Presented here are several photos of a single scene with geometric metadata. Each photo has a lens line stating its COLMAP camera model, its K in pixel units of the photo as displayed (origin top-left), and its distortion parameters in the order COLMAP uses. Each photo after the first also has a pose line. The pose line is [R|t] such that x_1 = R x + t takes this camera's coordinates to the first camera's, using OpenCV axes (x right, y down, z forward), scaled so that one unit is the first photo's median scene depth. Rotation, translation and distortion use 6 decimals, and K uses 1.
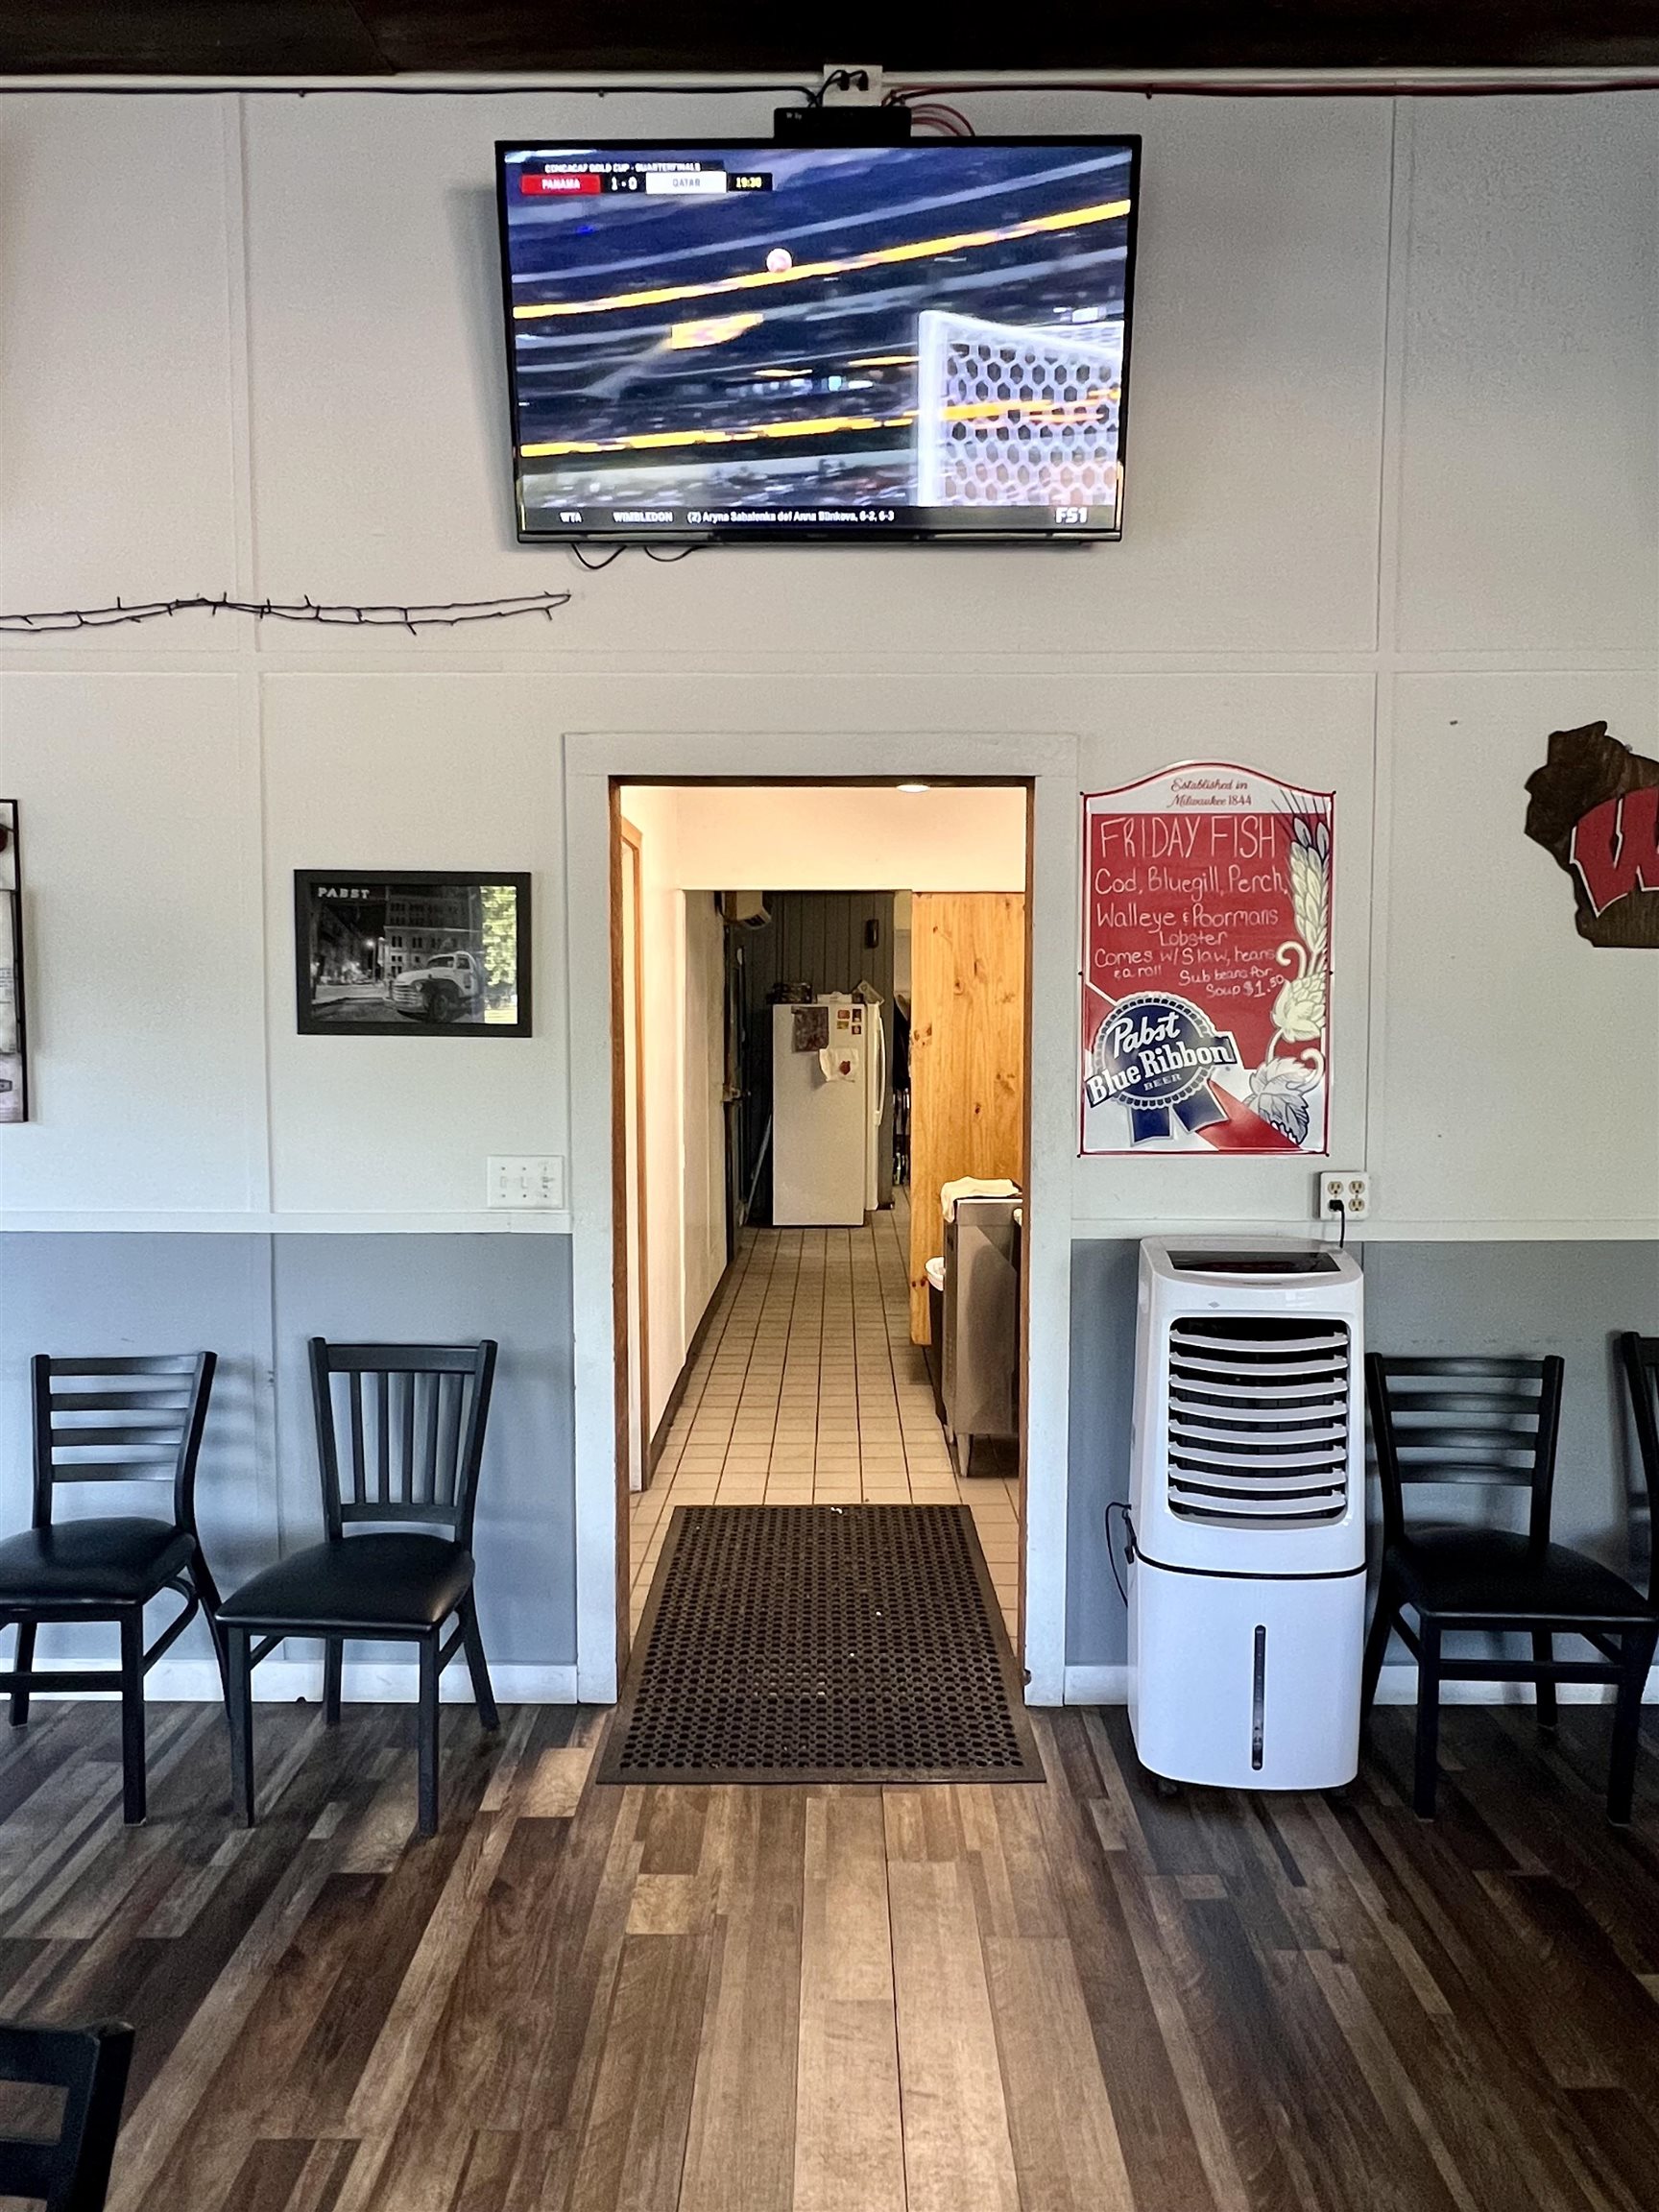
lens RADIAL K [[1389.6, 0, 829.5], [0, 1389.6, 1106.0], [0, 0, 1]] dist [-0.001299, -0.001625]
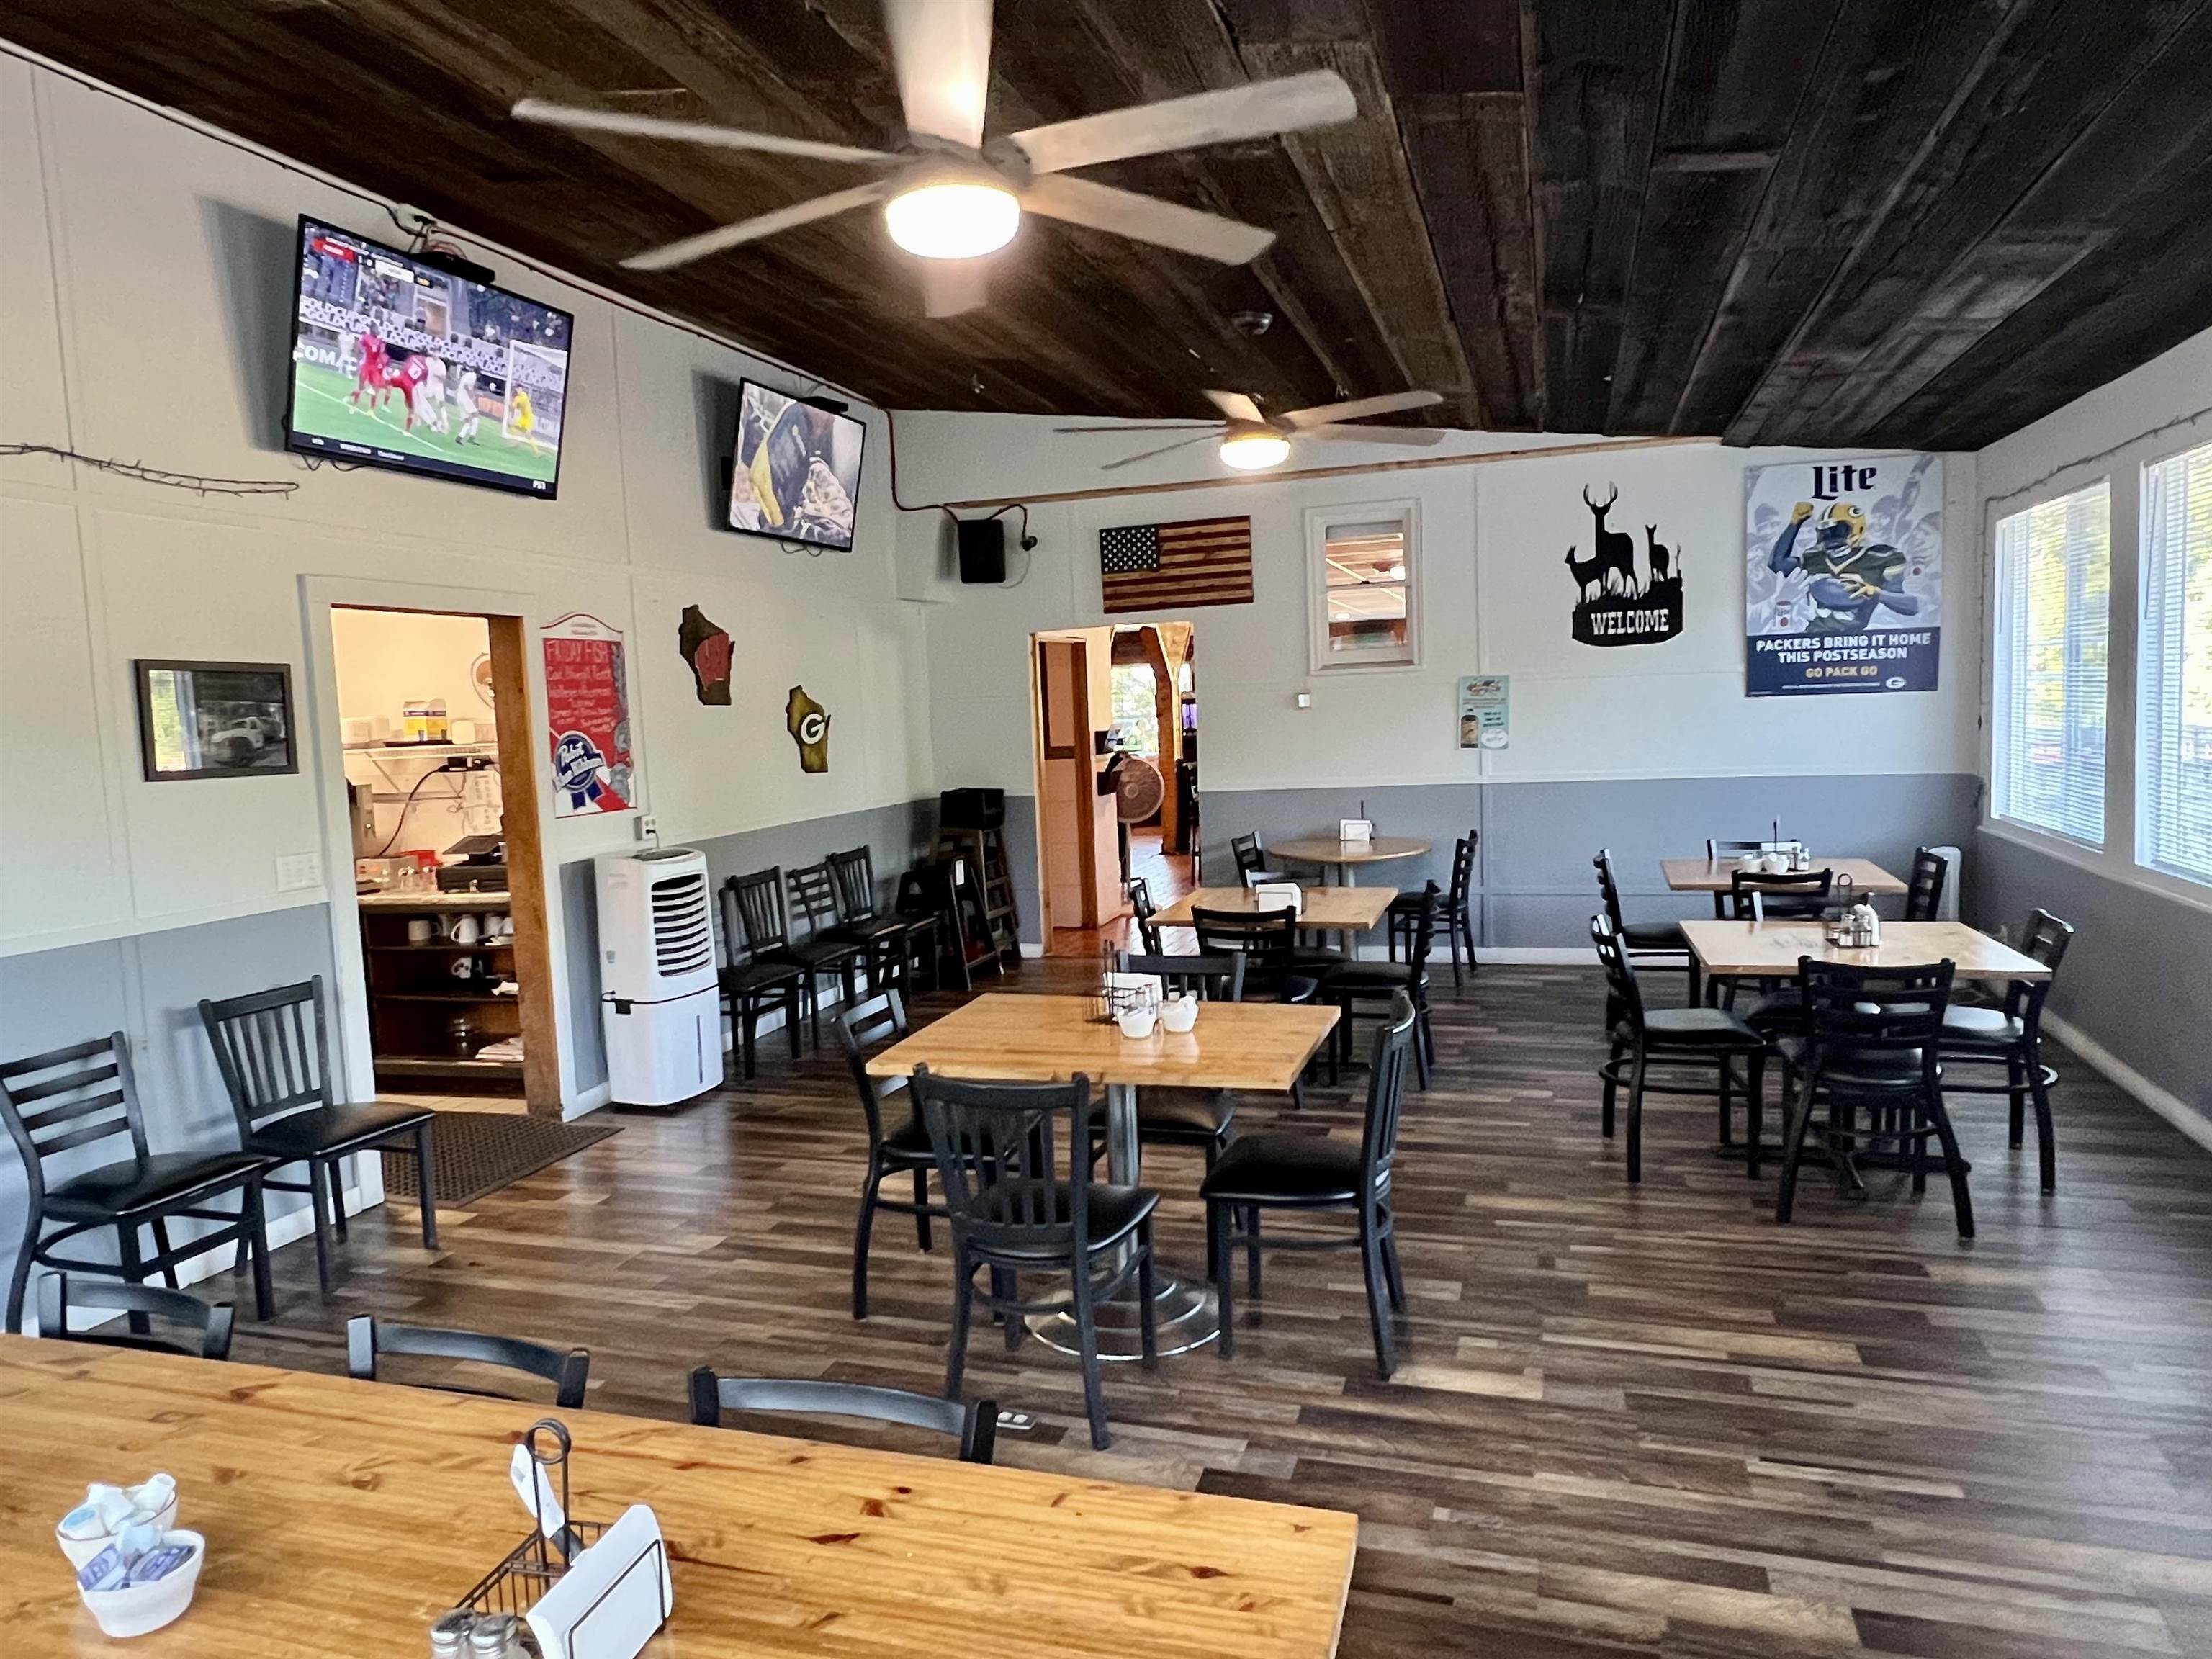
lens RADIAL K [[1389.6, 0, 1106.0], [0, 1389.6, 829.5], [0, 0, 1]] dist [-0.001299, -0.001625]
pose [[0.306314, -0.096764, 0.947000, -1.379023], [0.110810, 0.991682, 0.065488, 0.008600], [-0.945459, 0.084877, 0.314489, -0.290294]]
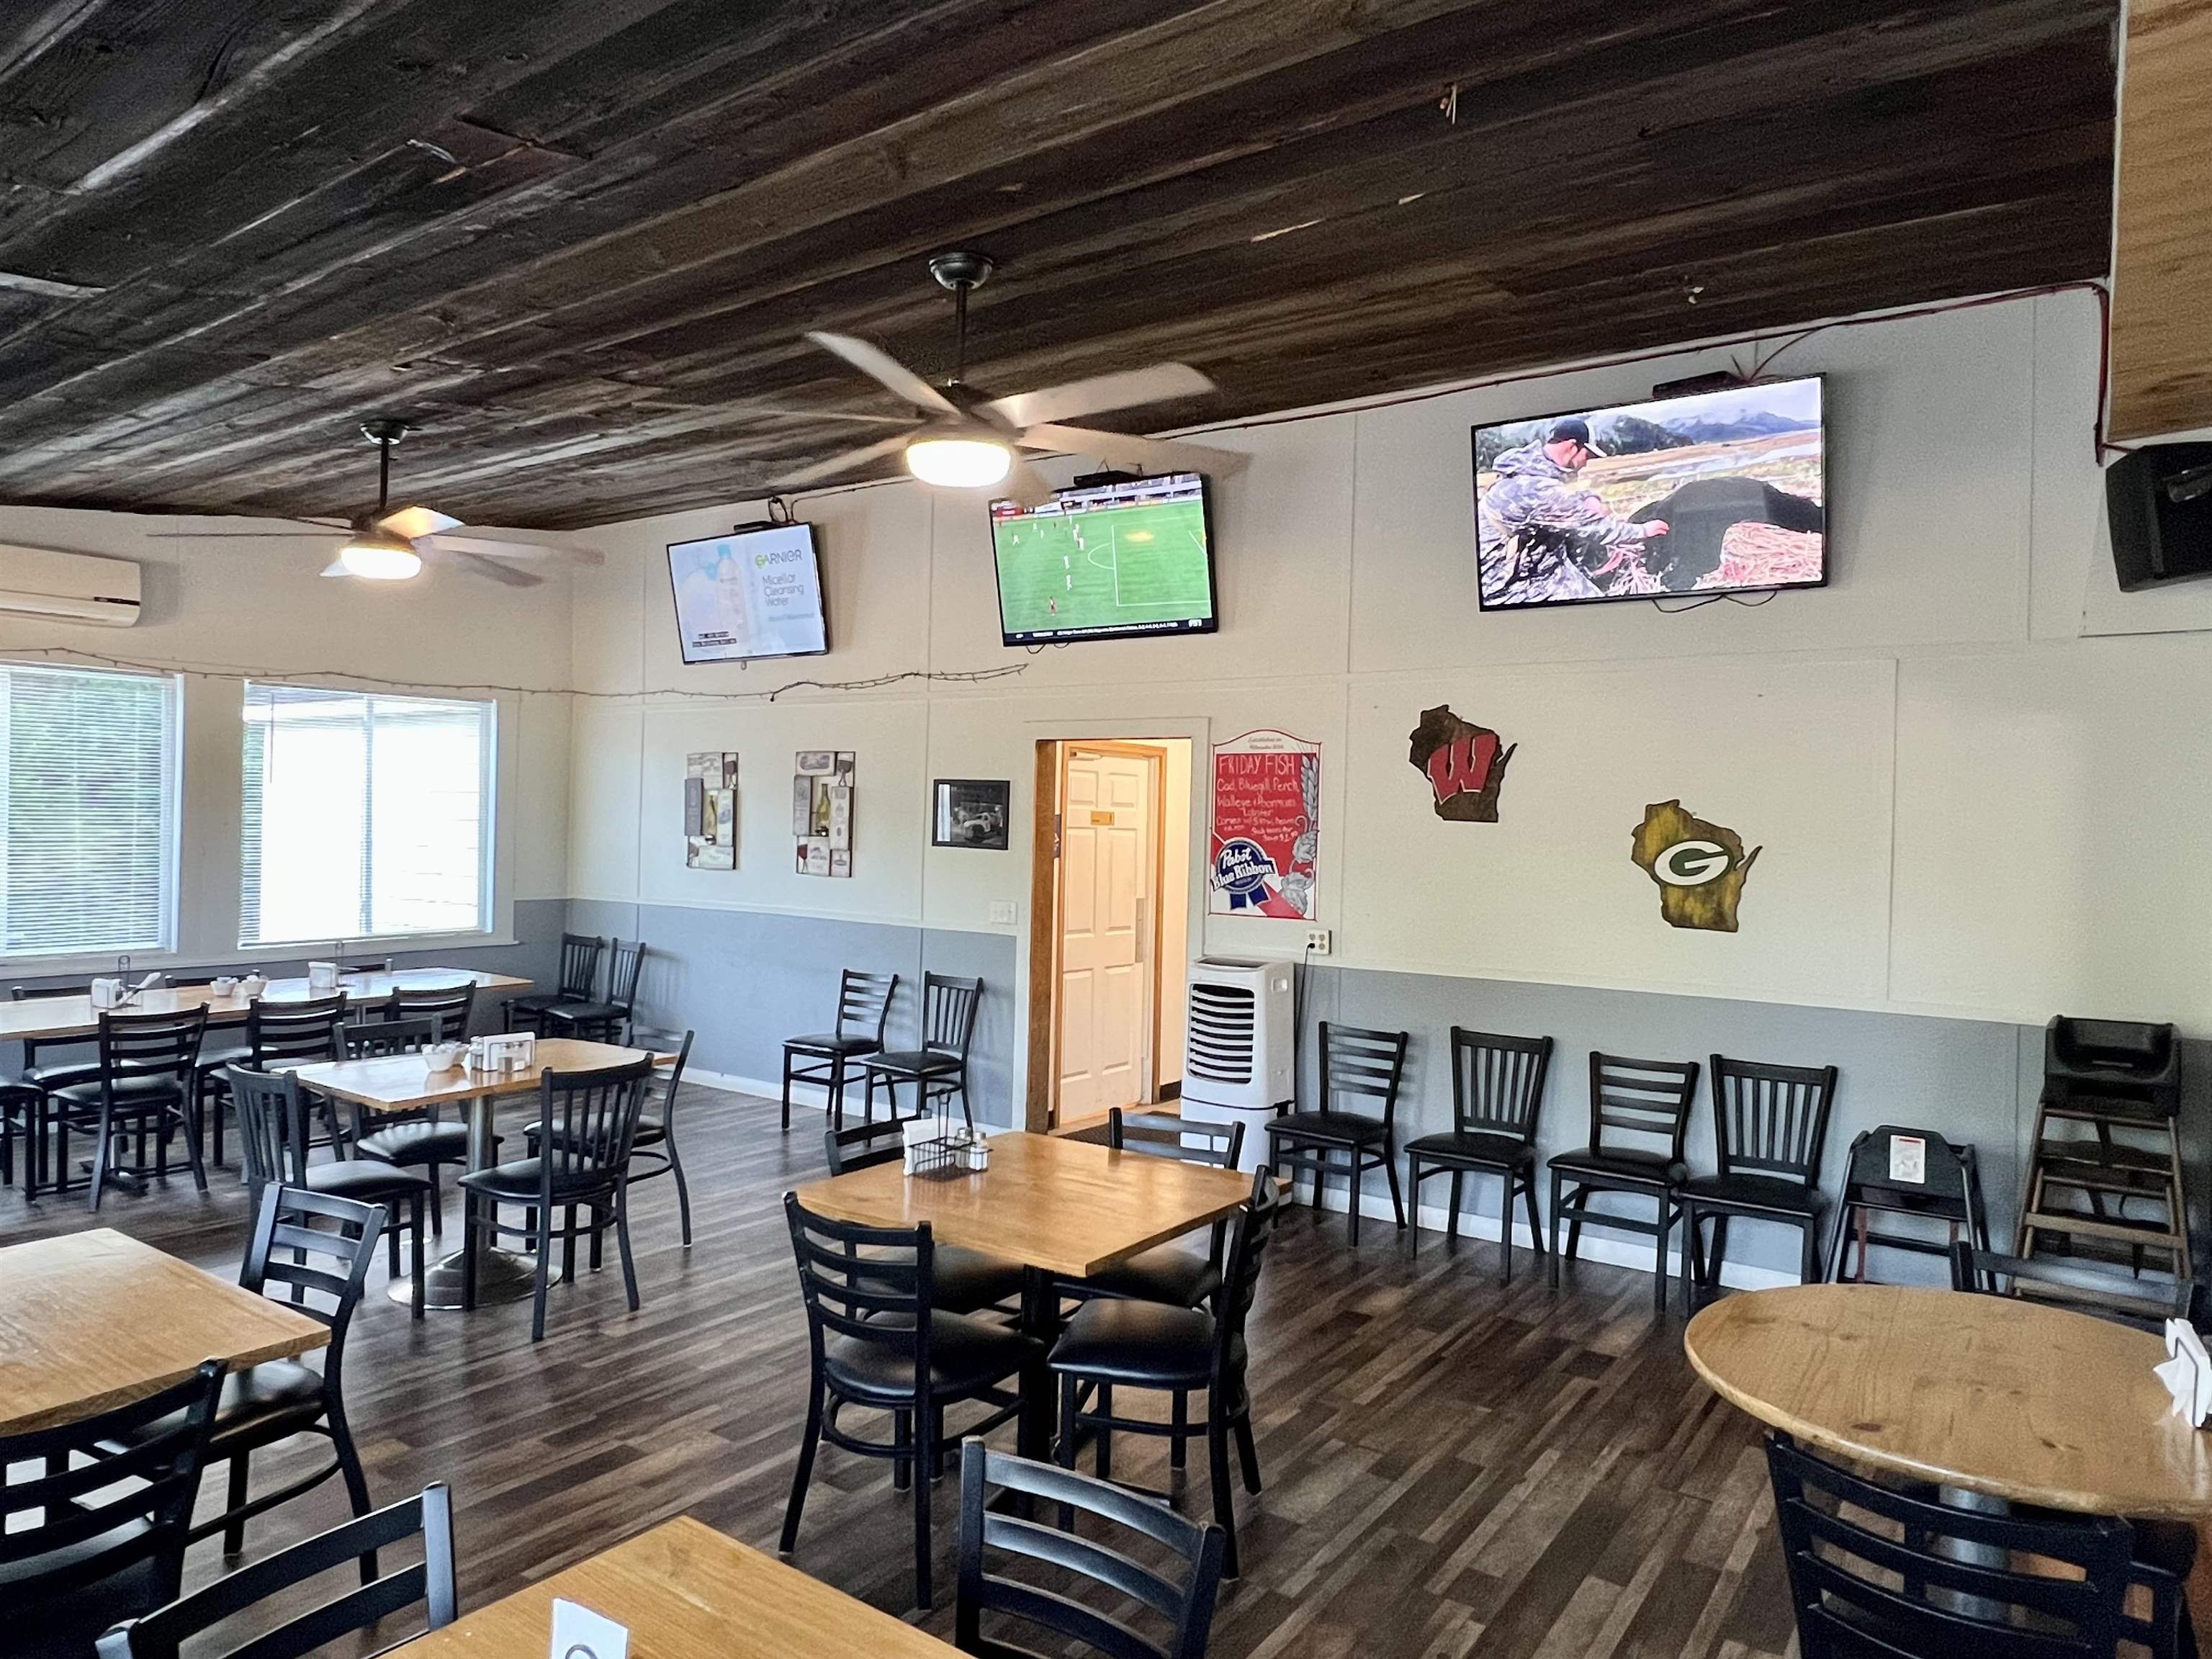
lens RADIAL K [[1389.6, 0, 1106.0], [0, 1389.6, 829.5], [0, 0, 1]] dist [-0.001299, -0.001625]
pose [[0.821438, 0.022042, -0.569872, 1.261101], [-0.063986, 0.996506, -0.053688, 0.030640], [0.566697, 0.080566, 0.819978, -0.829613]]
